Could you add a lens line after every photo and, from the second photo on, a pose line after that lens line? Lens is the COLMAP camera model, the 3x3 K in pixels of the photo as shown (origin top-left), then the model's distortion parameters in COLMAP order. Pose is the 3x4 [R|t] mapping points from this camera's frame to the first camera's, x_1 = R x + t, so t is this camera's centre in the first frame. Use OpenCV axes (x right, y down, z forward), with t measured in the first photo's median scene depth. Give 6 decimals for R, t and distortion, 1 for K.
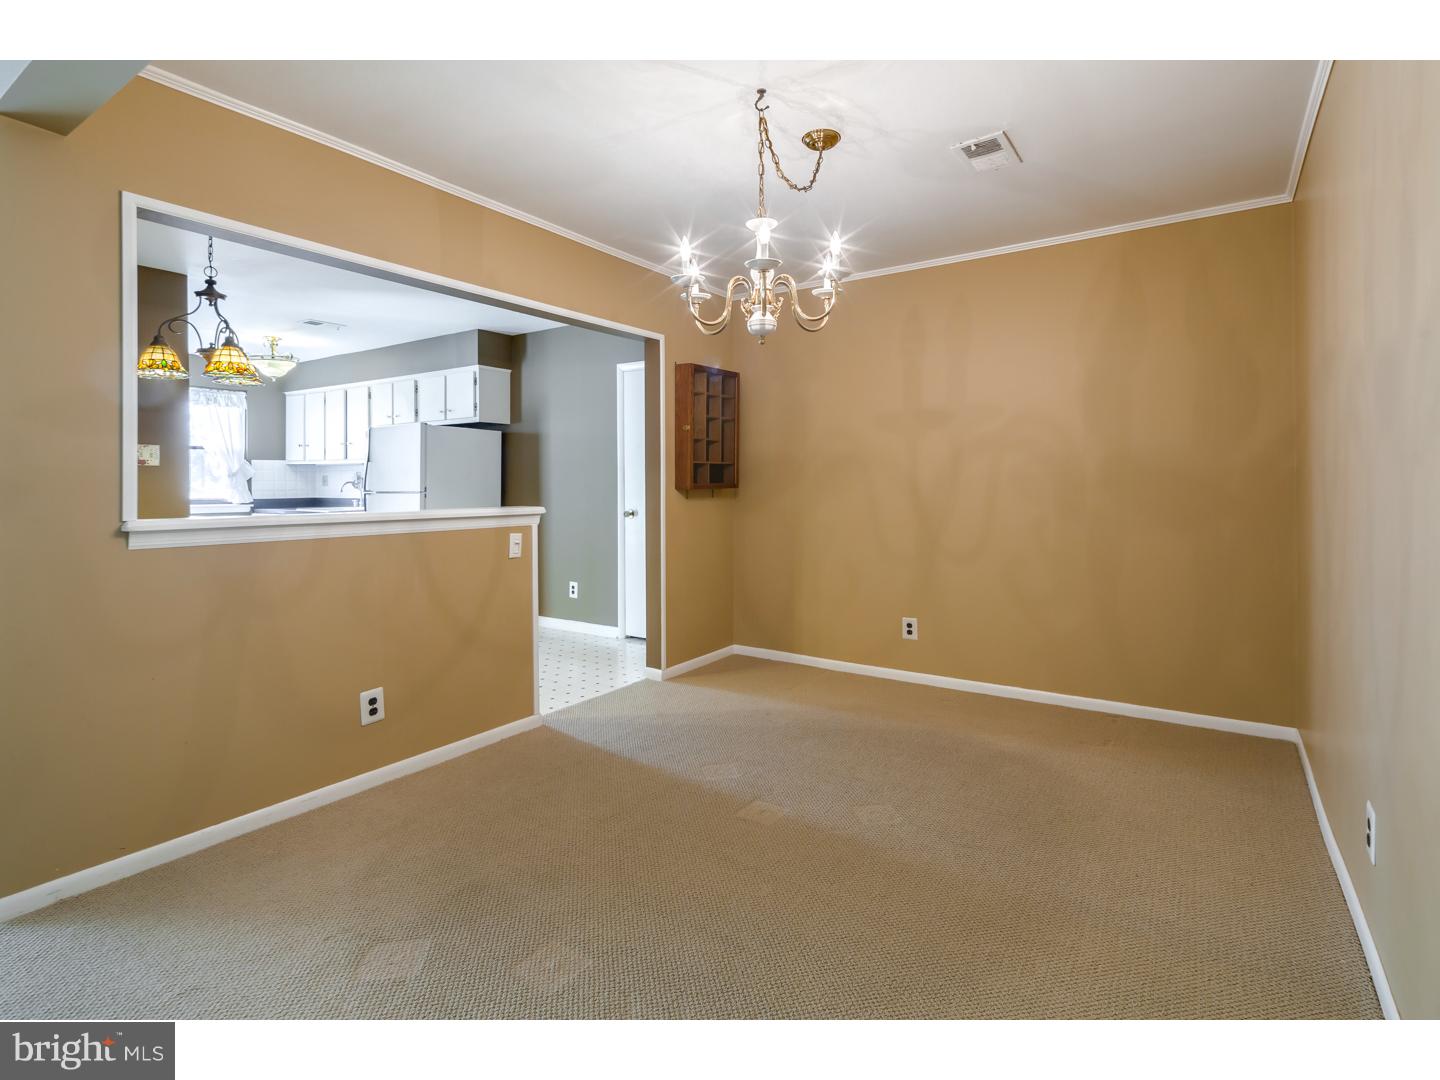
lens RADIAL K [[706.8, 0, 729.0], [0, 706.8, 487.1], [0, 0, 1]] dist [0.007465, -0.003619]
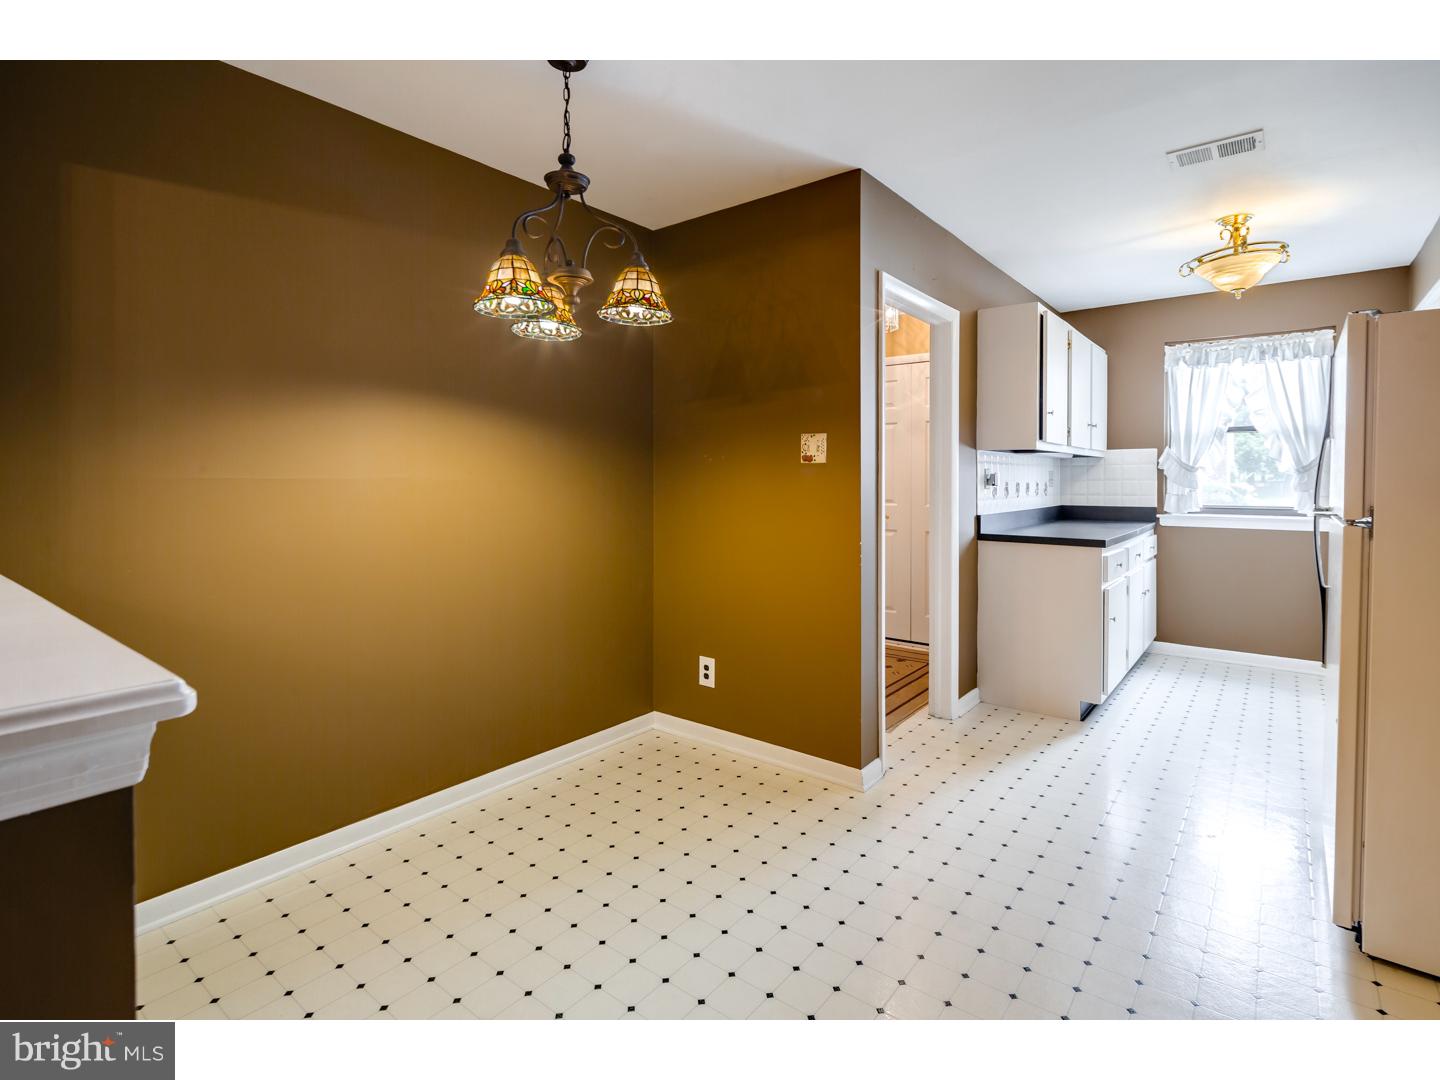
lens RADIAL K [[706.8, 0, 721.8], [0, 706.8, 481.8], [0, 0, 1]] dist [0.007465, -0.003619]
pose [[-0.072020, 0.007370, -0.997376, -0.075911], [-0.002577, 0.999968, 0.007575, -0.013101], [0.997400, 0.003115, -0.071999, 0.737634]]
